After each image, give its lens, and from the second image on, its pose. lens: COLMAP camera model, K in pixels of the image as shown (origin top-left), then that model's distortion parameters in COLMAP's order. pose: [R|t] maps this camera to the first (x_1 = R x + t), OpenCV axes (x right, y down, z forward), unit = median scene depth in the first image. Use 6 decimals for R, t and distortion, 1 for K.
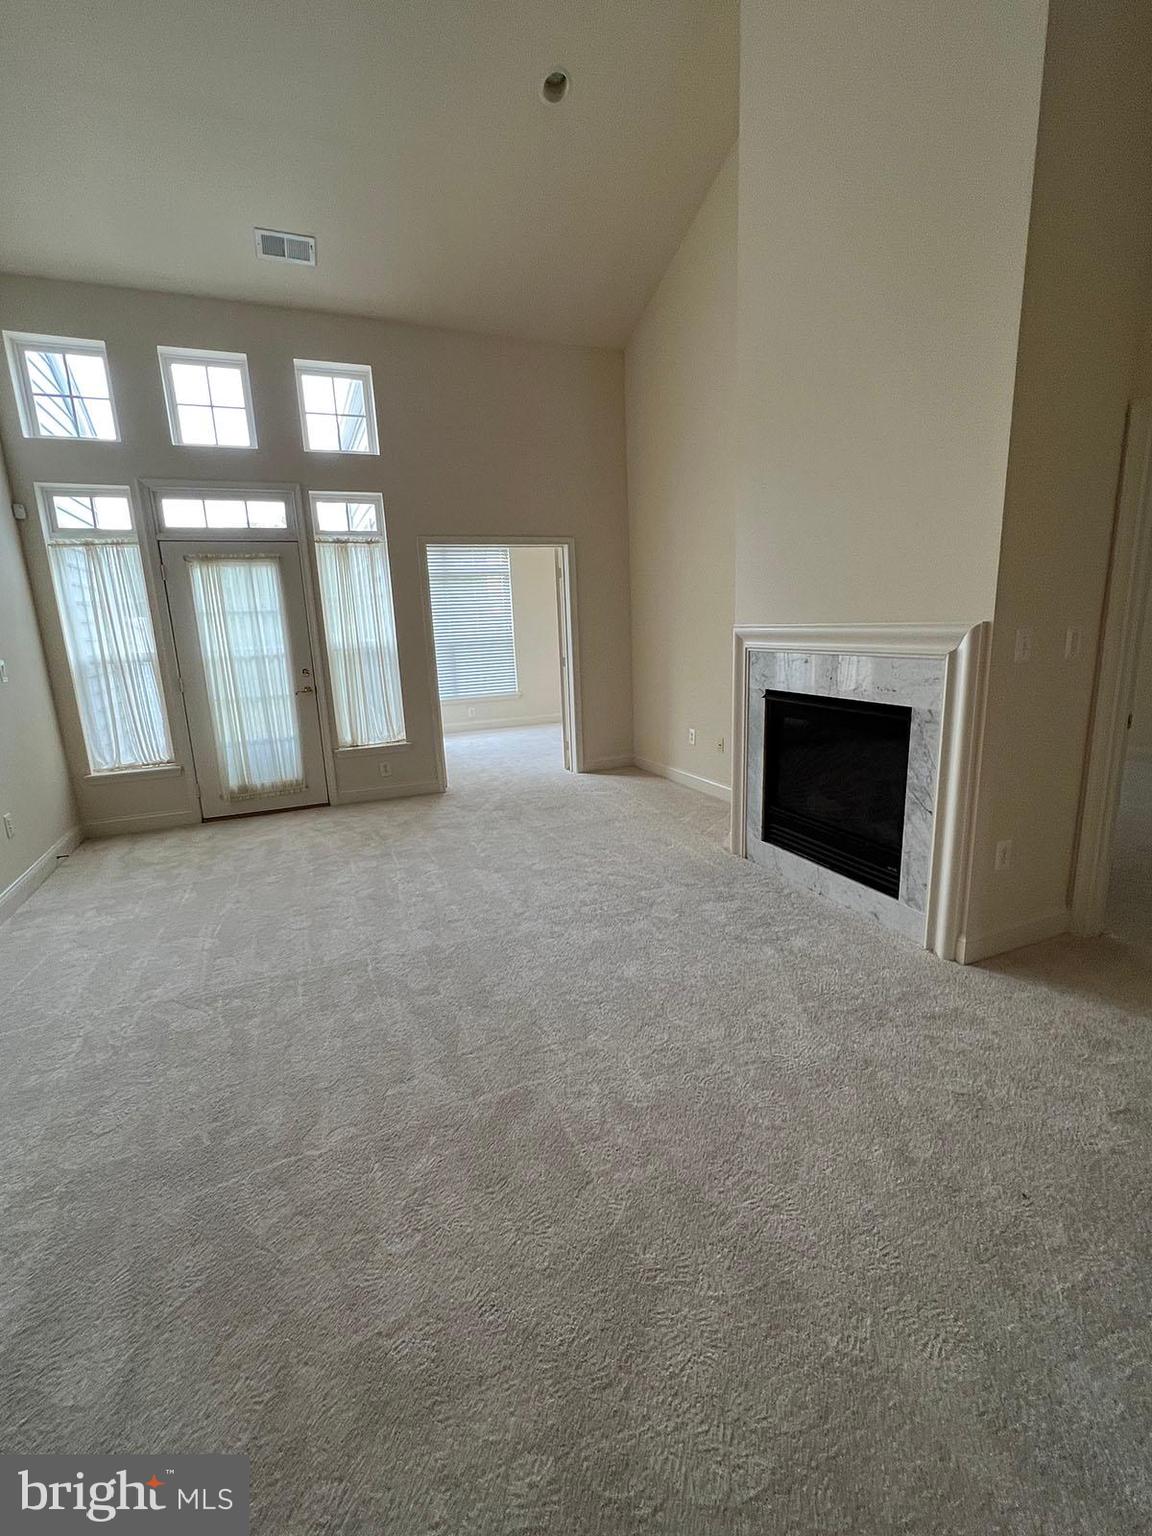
lens RADIAL K [[658.1, 0, 580.3], [0, 658.1, 777.2], [0, 0, 1]] dist [-0.005110, -0.000625]
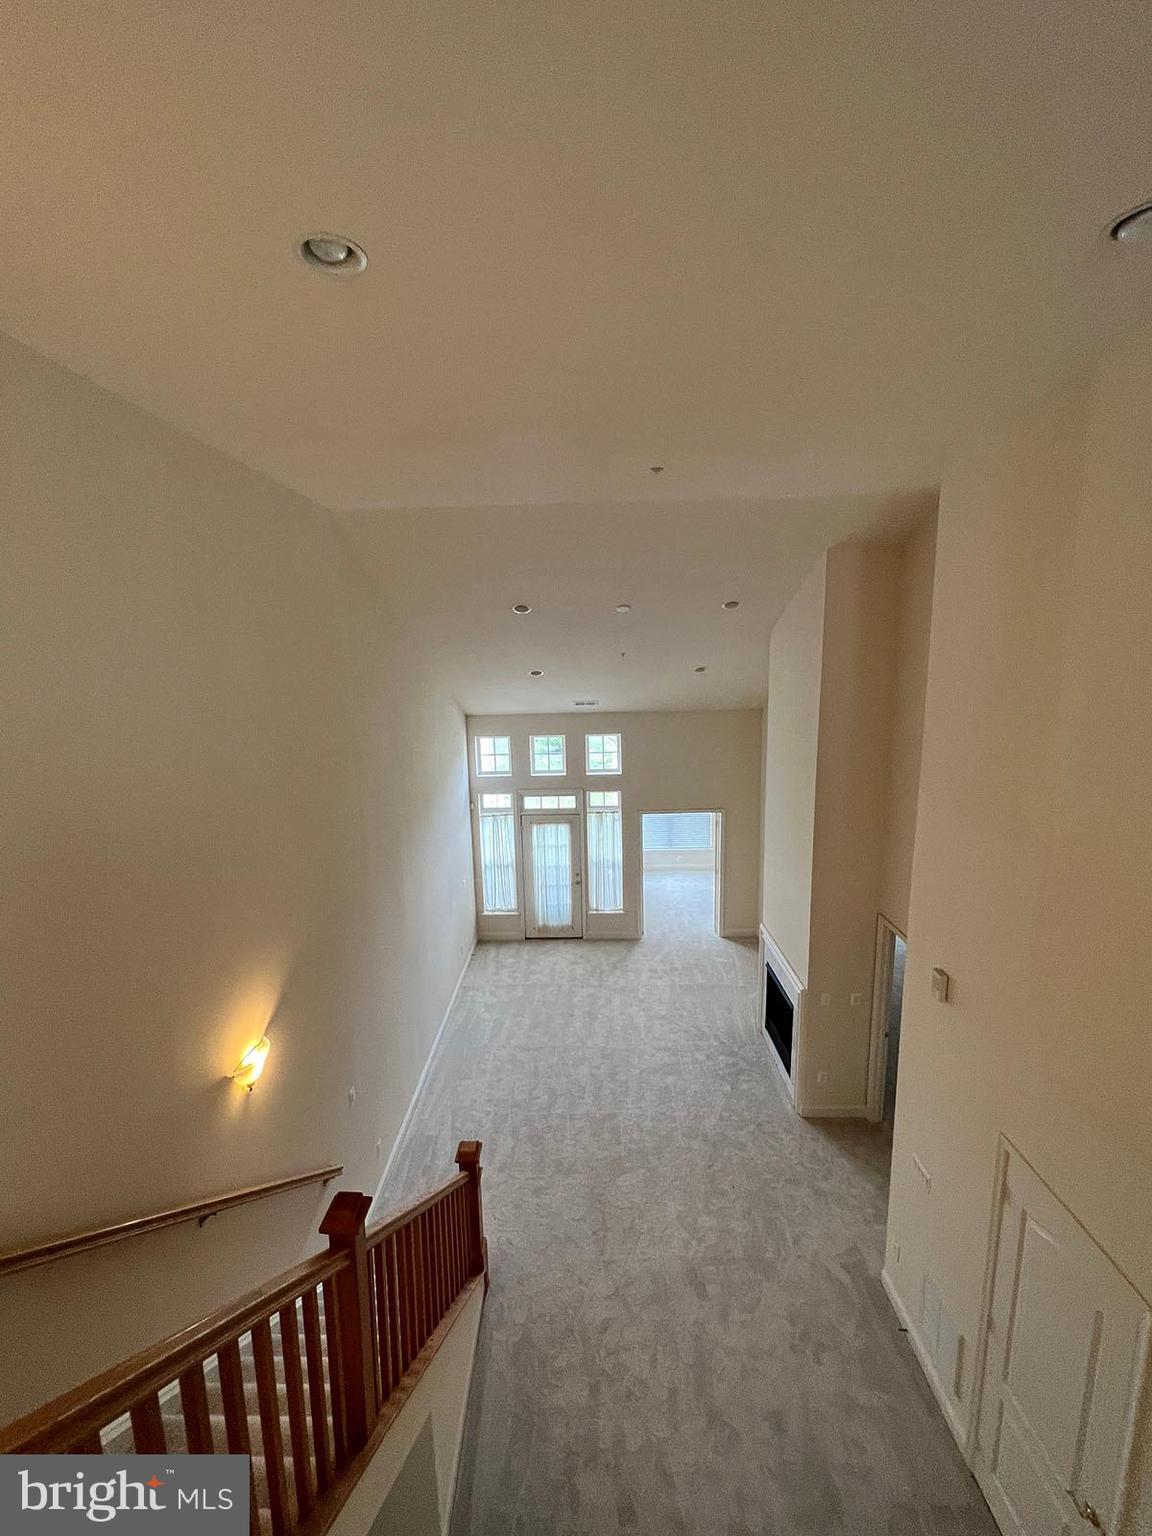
lens RADIAL K [[658.3, 0, 582.1], [0, 658.3, 762.9], [0, 0, 1]] dist [-0.010250, -0.000825]
pose [[0.911890, 0.094402, -0.399431, 0.424502], [-0.099146, 0.995034, 0.008821, -0.592030], [0.398280, 0.031558, 0.916721, -0.983329]]
